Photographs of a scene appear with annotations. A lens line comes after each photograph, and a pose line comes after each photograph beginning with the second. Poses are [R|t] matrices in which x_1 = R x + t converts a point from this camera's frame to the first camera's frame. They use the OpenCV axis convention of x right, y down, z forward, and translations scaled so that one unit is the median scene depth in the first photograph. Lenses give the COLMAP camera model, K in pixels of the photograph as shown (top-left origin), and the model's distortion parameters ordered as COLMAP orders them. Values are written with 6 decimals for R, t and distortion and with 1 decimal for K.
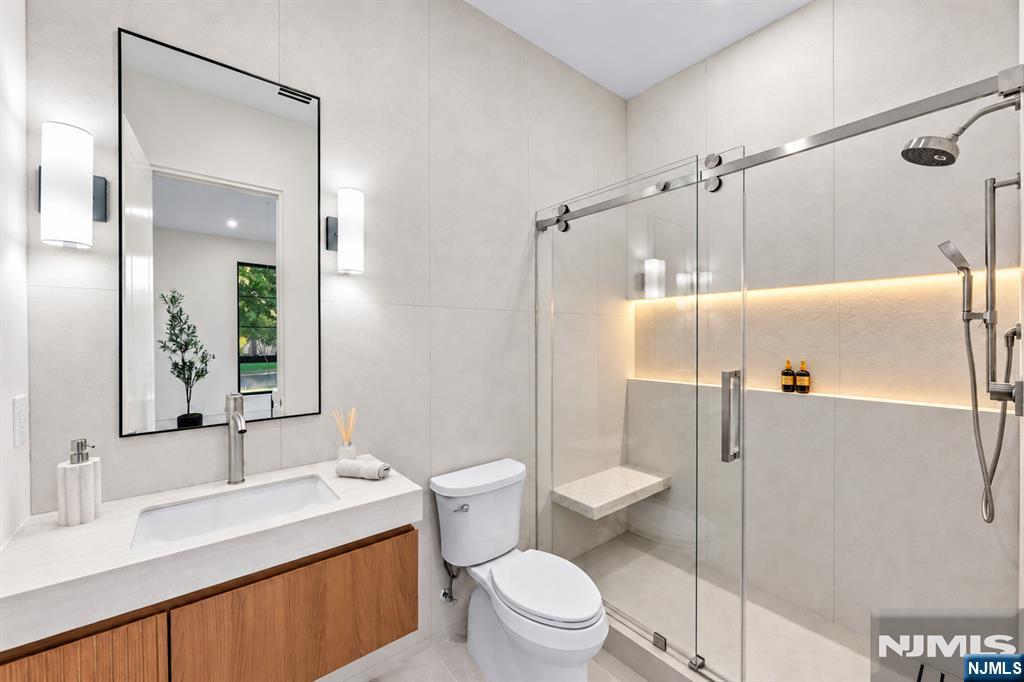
lens RADIAL K [[403.8, 0, 510.1], [0, 403.8, 336.7], [0, 0, 1]] dist [-0.005643, -0.000193]
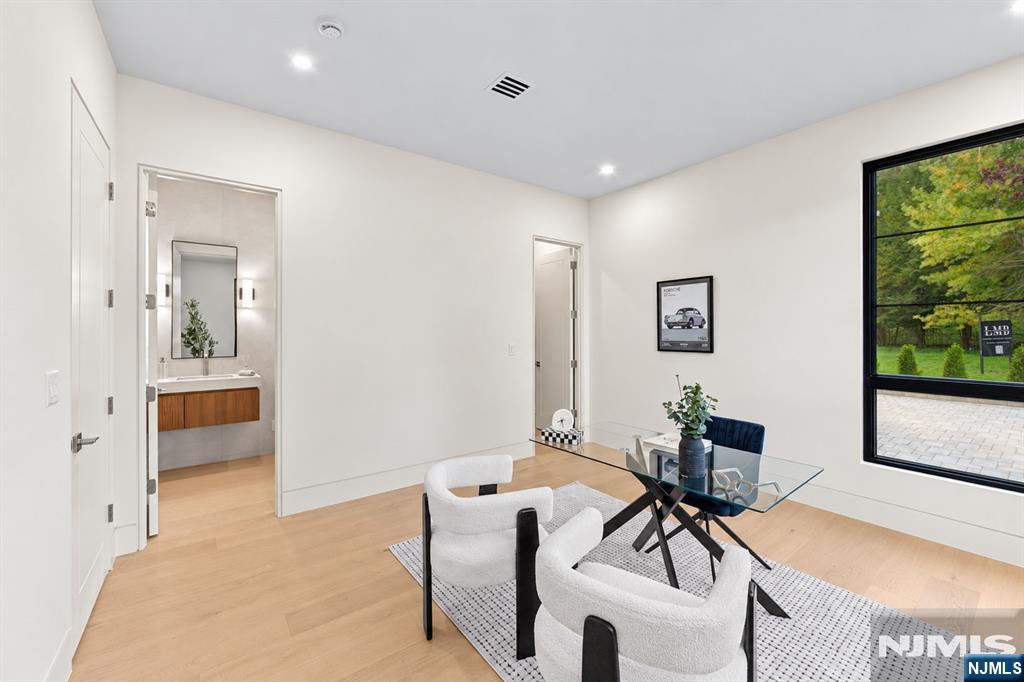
lens RADIAL K [[414.4, 0, 511.3], [0, 414.4, 328.4], [0, 0, 1]] dist [-0.000931, -0.000038]
pose [[0.998855, 0.002159, -0.047794, 1.971521], [-0.002402, 0.999984, -0.005033, 0.001251], [0.047782, 0.005142, 0.998845, -2.258973]]
